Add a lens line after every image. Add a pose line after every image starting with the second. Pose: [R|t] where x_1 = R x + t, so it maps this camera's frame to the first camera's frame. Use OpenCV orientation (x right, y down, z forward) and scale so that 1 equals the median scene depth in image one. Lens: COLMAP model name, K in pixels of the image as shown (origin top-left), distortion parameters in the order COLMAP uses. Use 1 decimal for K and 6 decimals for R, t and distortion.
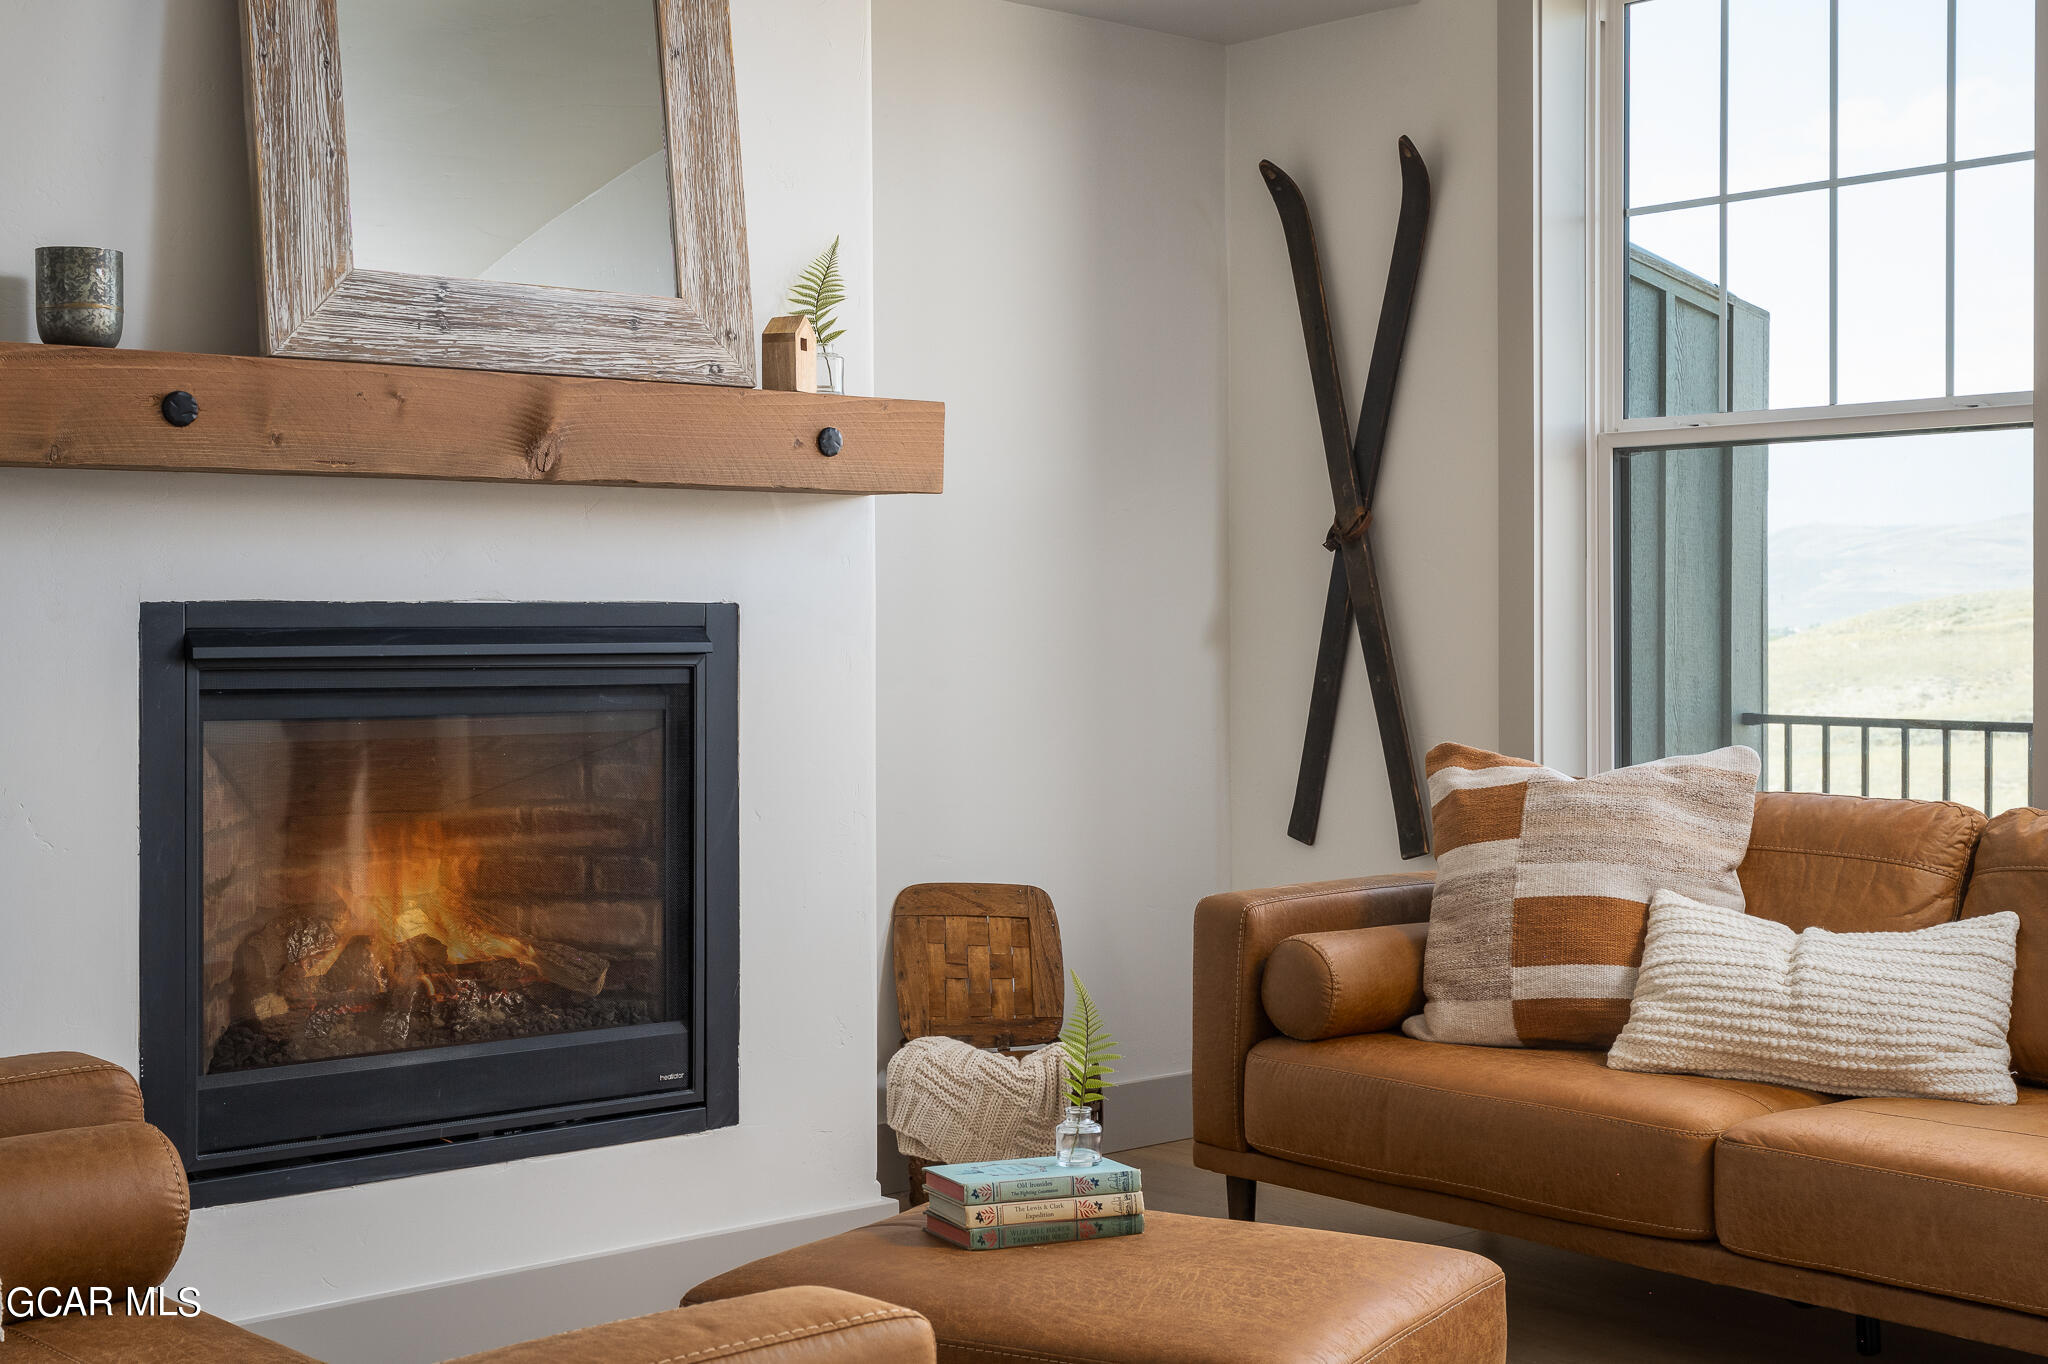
lens RADIAL K [[2484.6, 0, 1024.0], [0, 2484.6, 682.0], [0, 0, 1]] dist [0.009018, 0.018943]
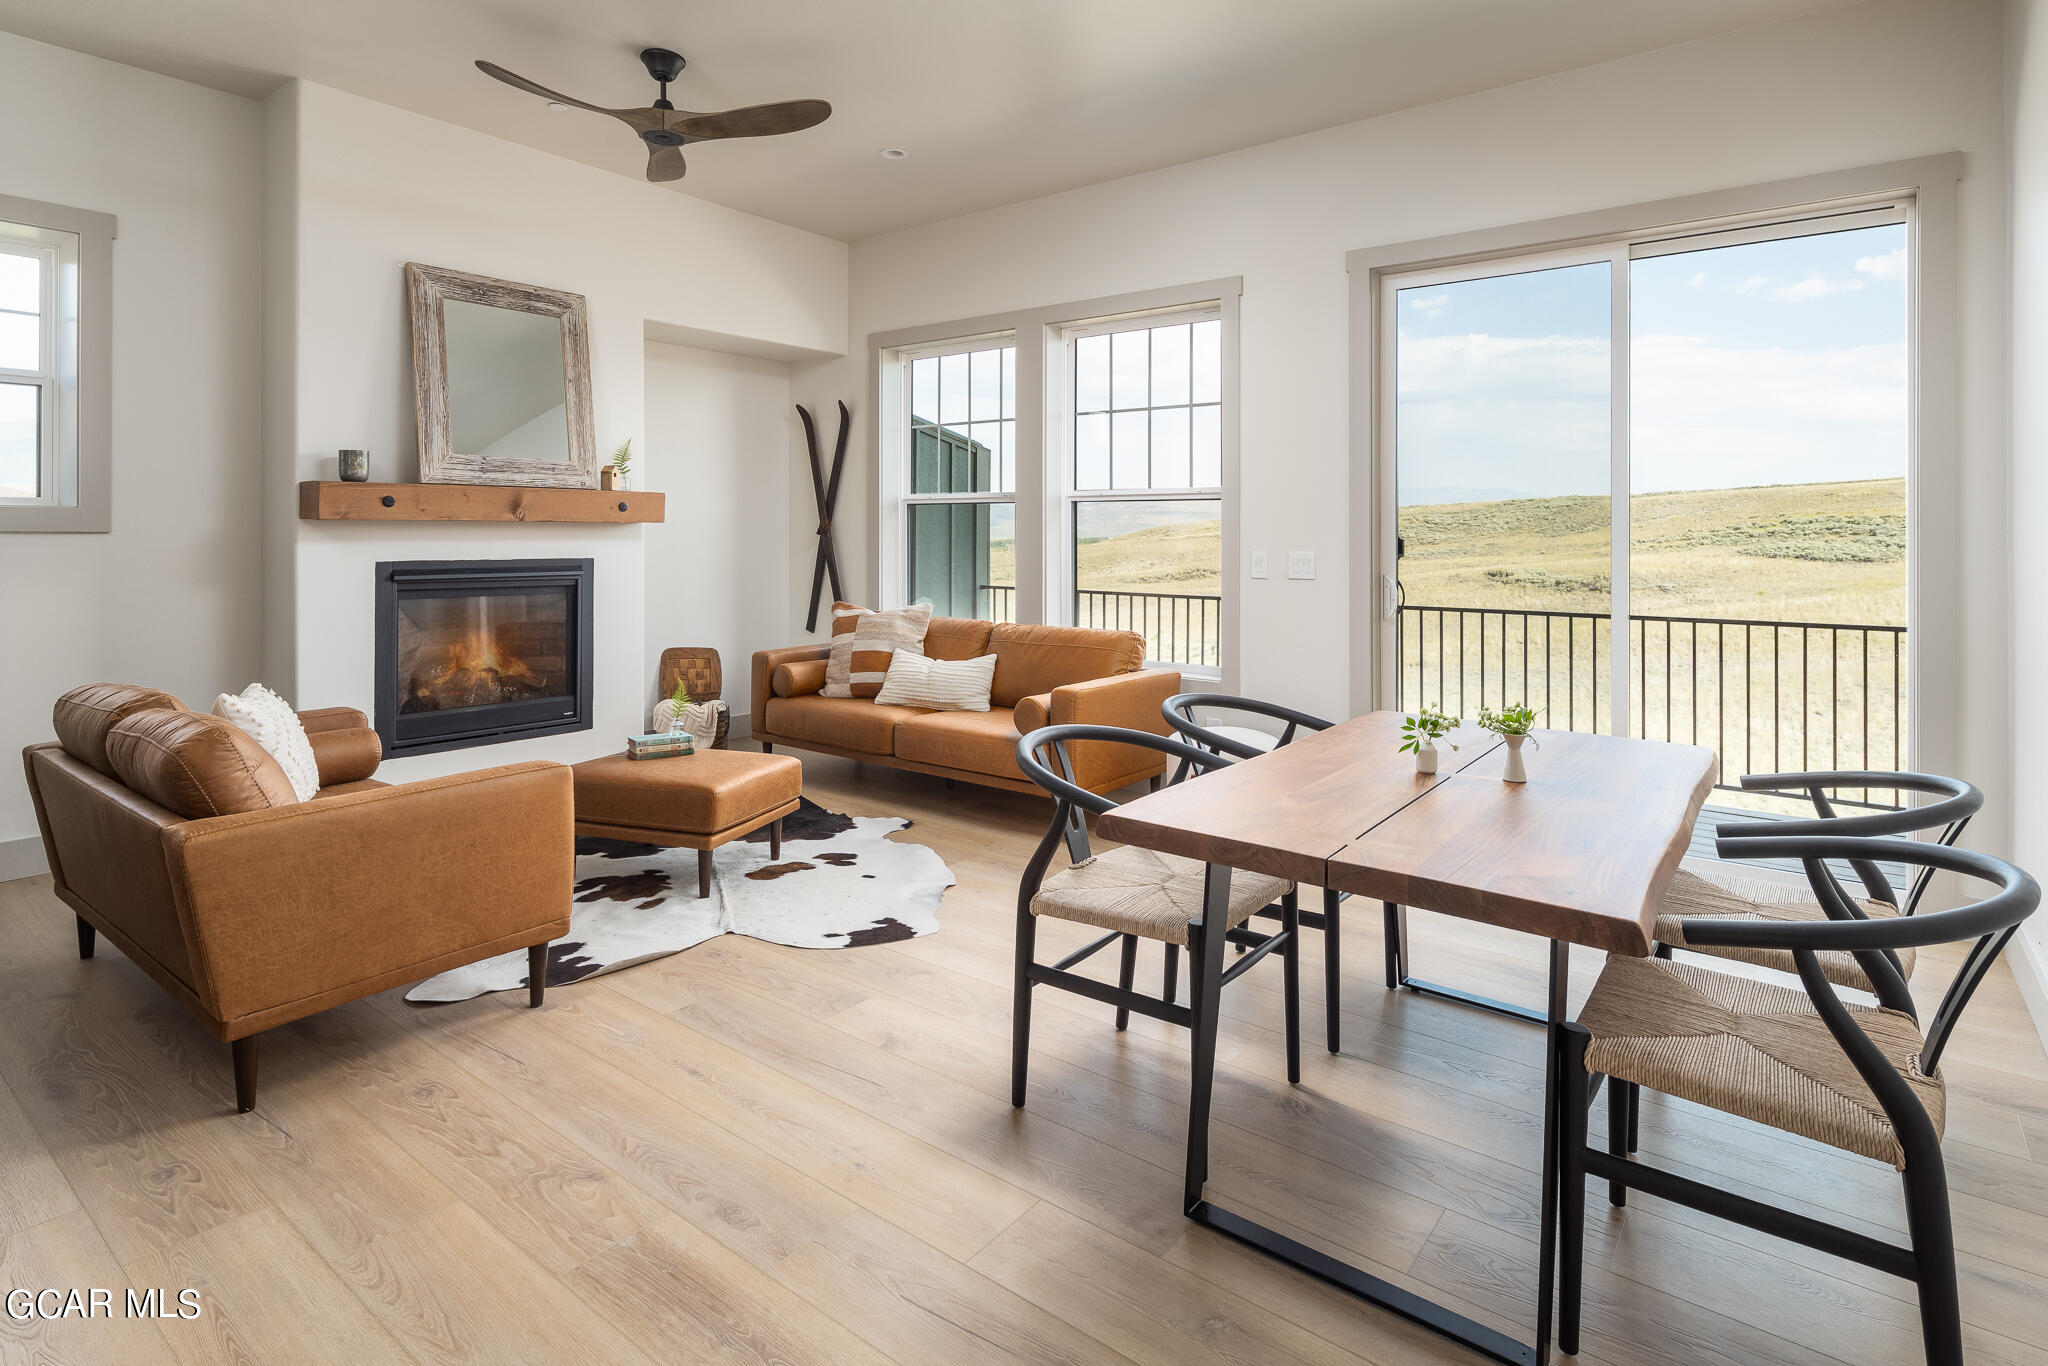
lens RADIAL K [[1046.2, 0, 1022.7], [0, 1046.2, 544.3], [0, 0, 1]] dist [-0.000625, -0.000740]
pose [[0.983303, 0.006376, 0.181863, 0.172589], [-0.005049, 0.999957, -0.007761, -0.042000], [-0.181905, 0.006713, 0.983293, -0.367040]]
